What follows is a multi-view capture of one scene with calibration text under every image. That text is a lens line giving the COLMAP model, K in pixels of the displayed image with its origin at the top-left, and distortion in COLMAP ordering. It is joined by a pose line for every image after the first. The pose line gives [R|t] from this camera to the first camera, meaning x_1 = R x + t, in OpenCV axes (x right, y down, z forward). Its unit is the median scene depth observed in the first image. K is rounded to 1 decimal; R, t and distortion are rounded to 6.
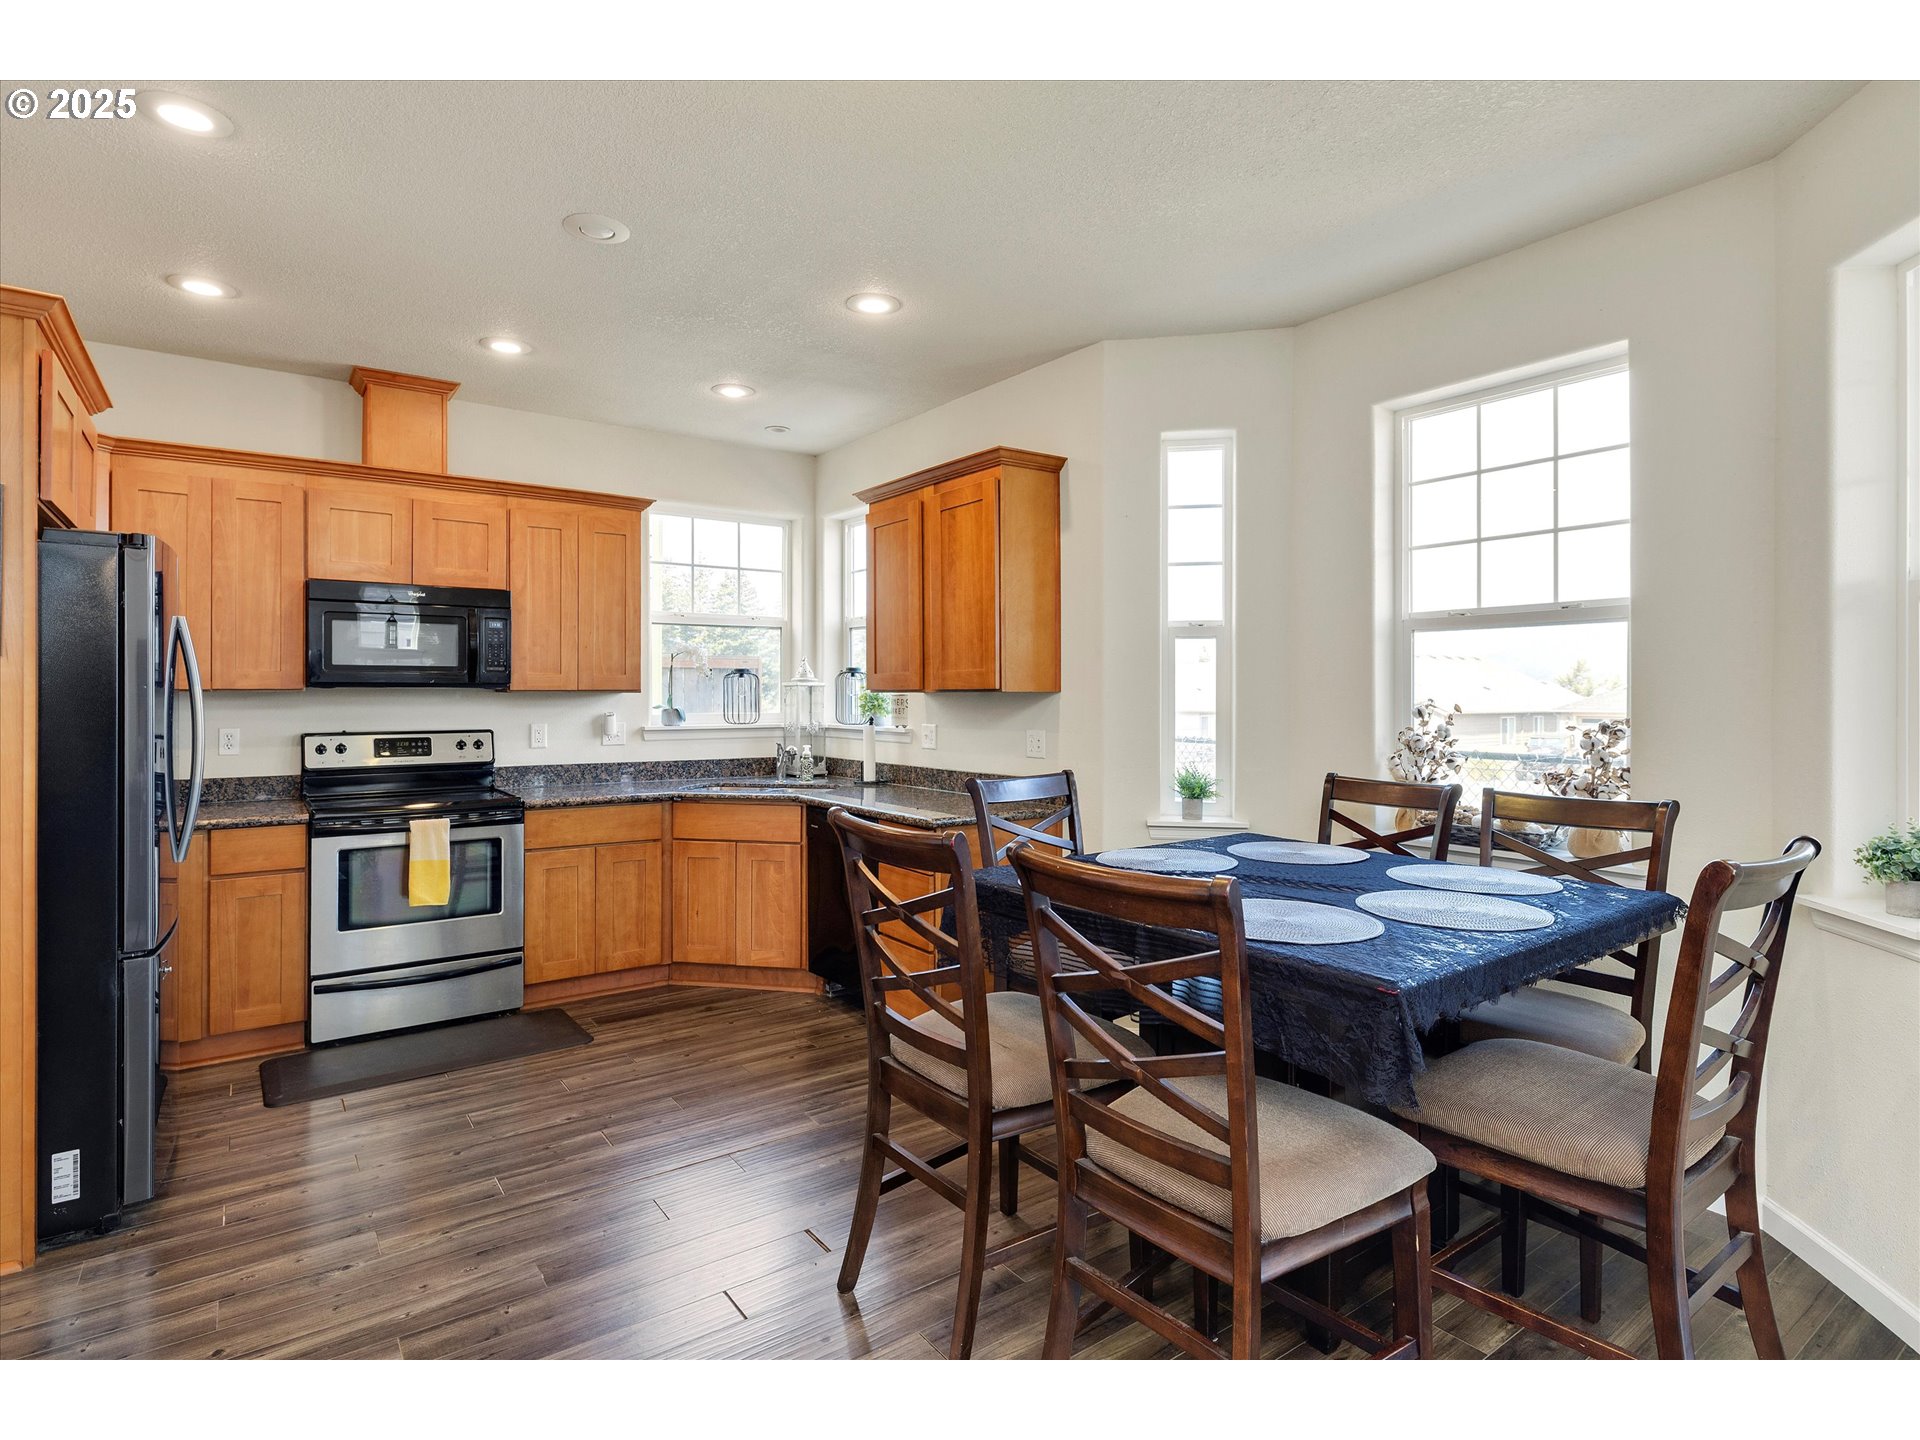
lens RADIAL K [[981.4, 0, 940.8], [0, 981.4, 686.9], [0, 0, 1]] dist [0.000063, -0.000056]
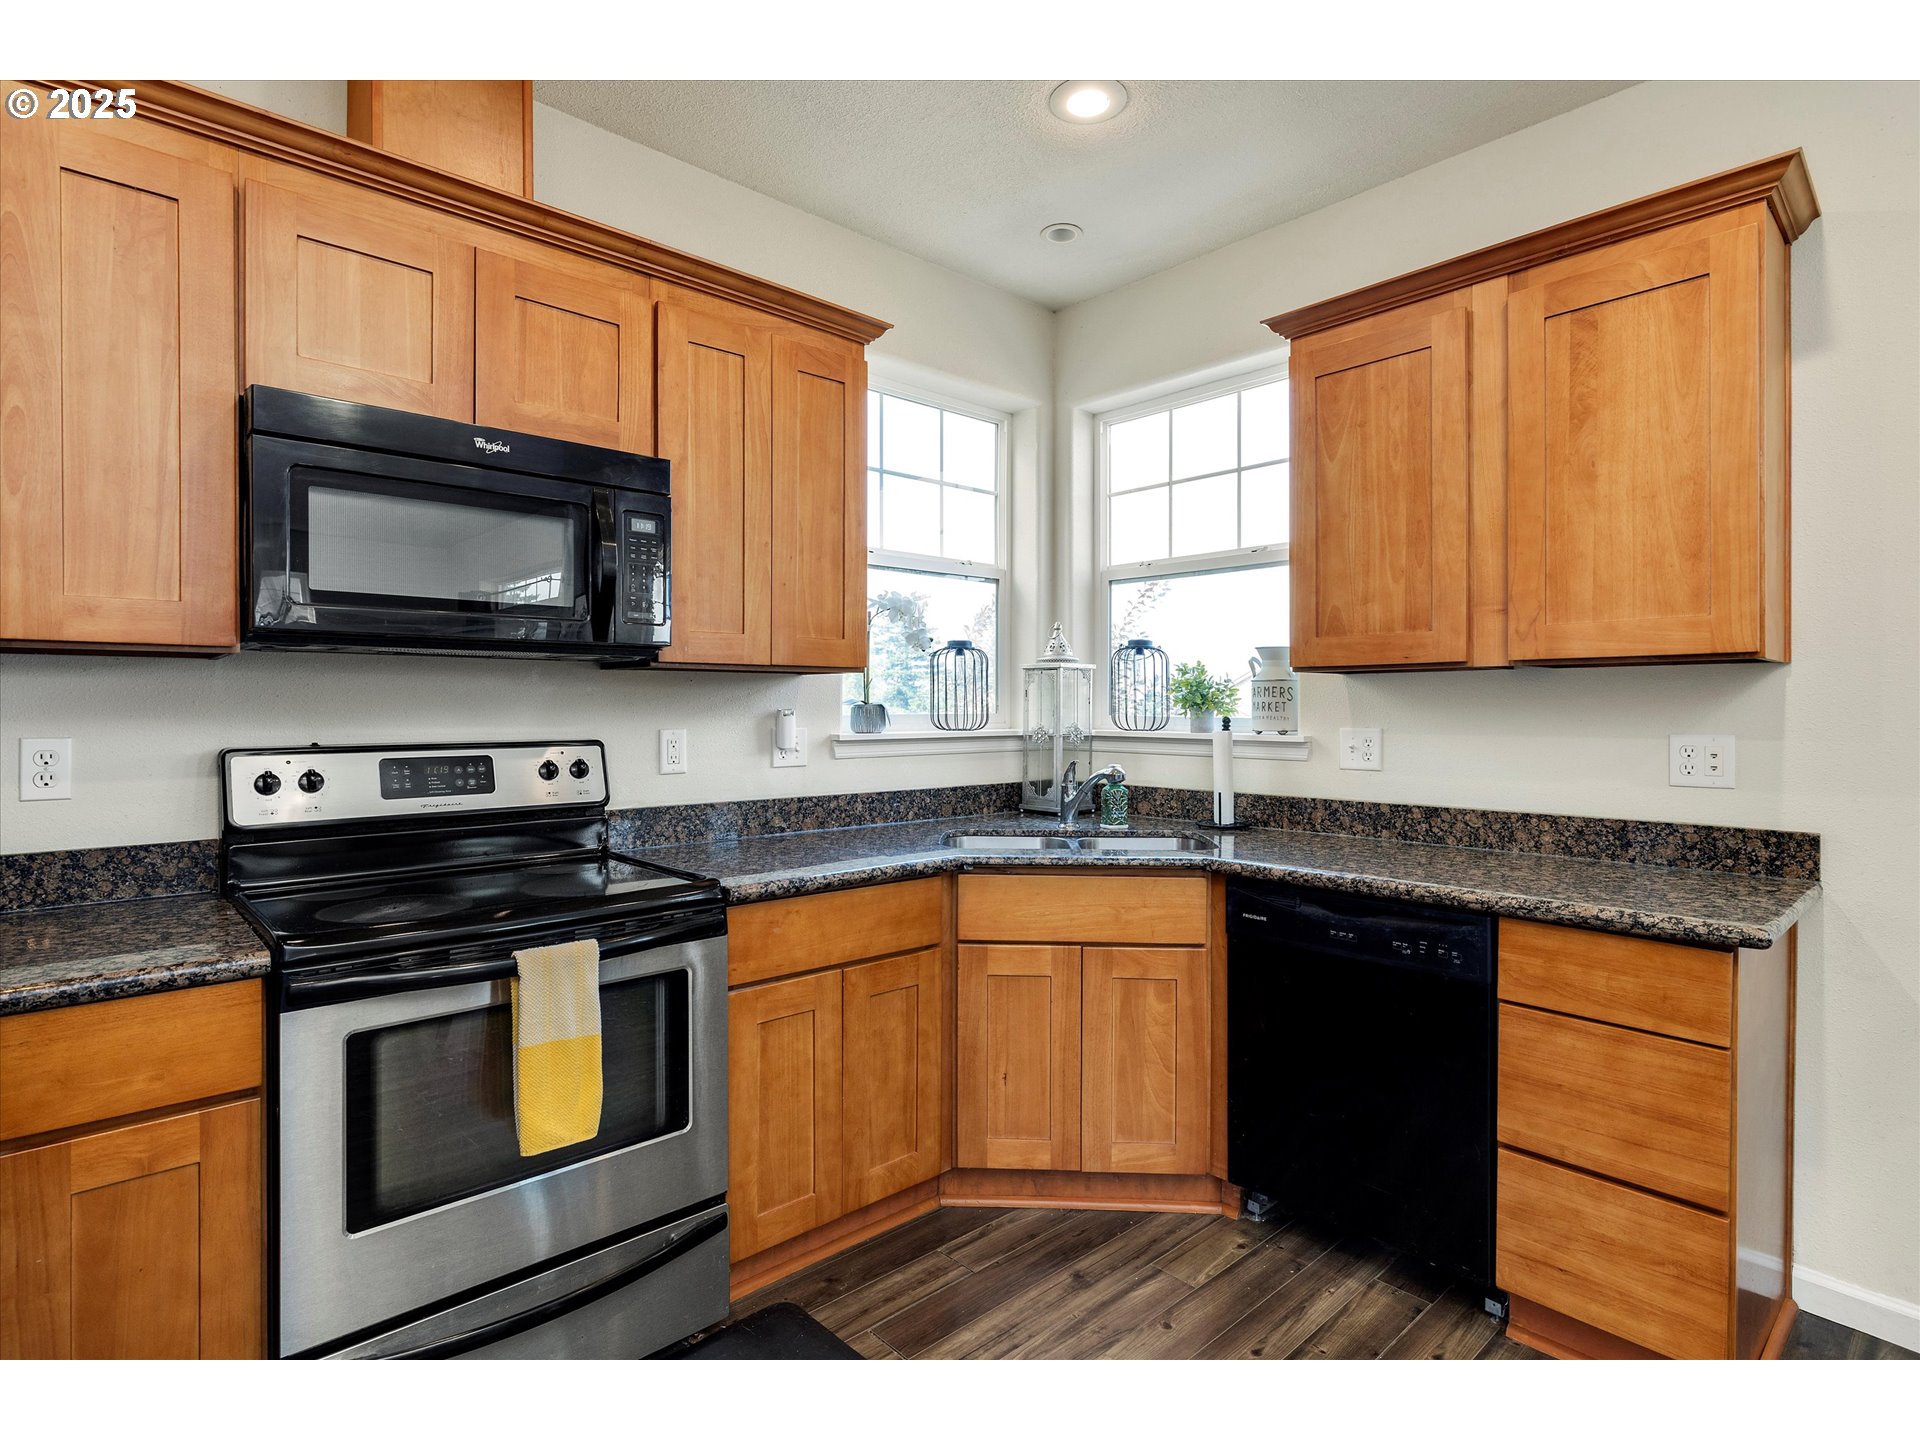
lens RADIAL K [[981.4, 0, 955.6], [0, 981.4, 709.1], [0, 0, 1]] dist [0.000063, -0.000056]
pose [[0.992322, 0.000300, 0.123681, -0.355935], [-0.001619, 0.999943, 0.010561, 0.022522], [-0.123671, -0.010680, 0.992266, 0.487350]]
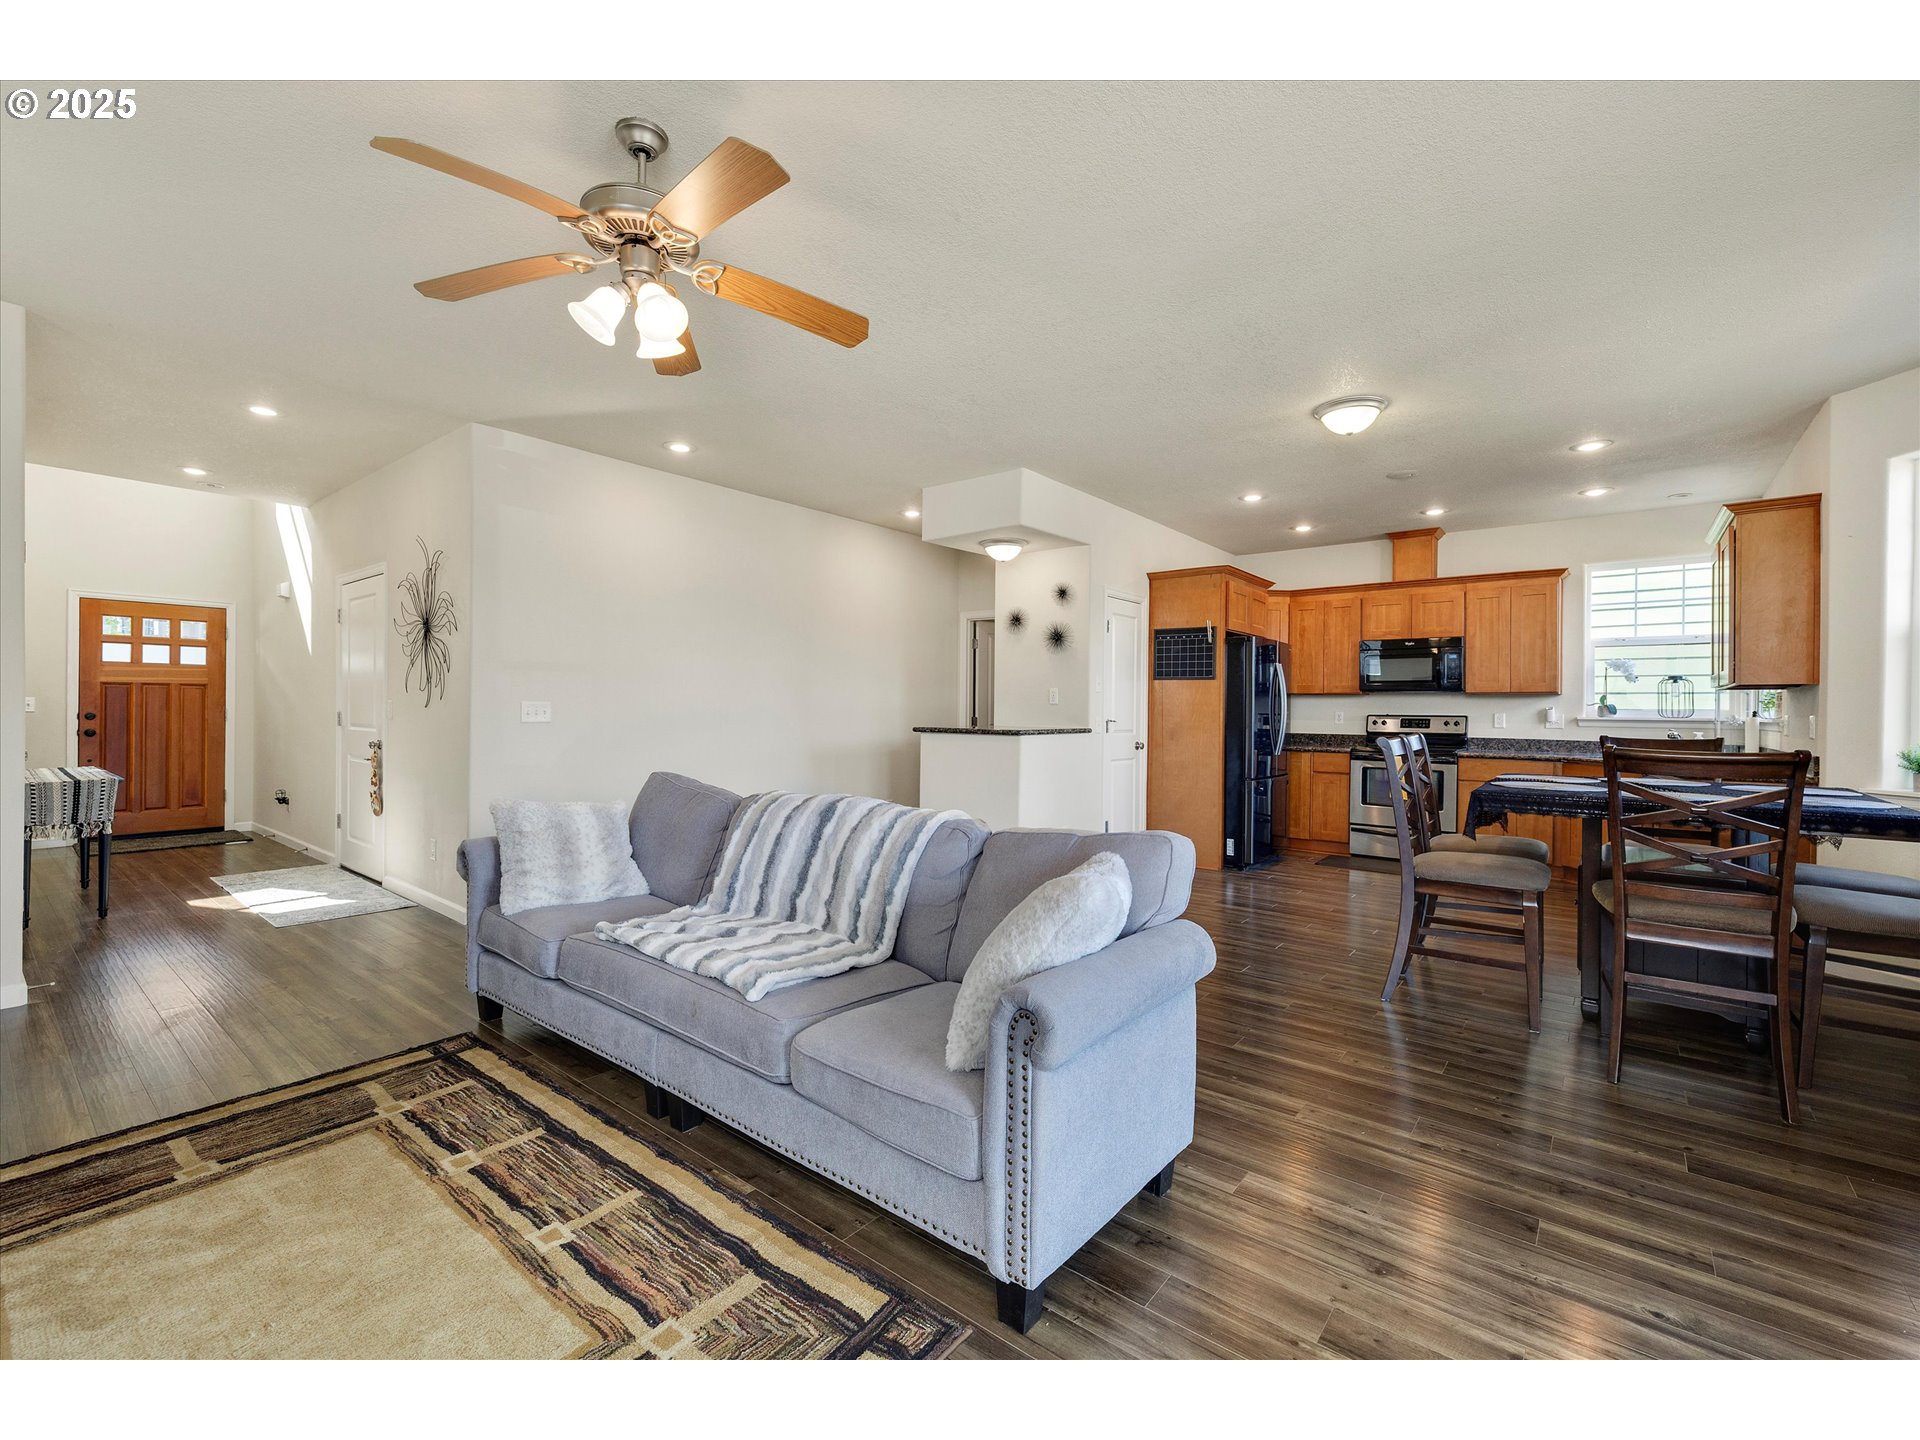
lens RADIAL K [[807.5, 0, 967.5], [0, 807.5, 709.6], [0, 0, 1]] dist [0.001767, -0.001292]
pose [[0.283224, 0.001554, -0.959053, 0.720688], [-0.002508, 0.999996, 0.000880, 0.035502], [0.959051, 0.002156, 0.283227, -0.283930]]
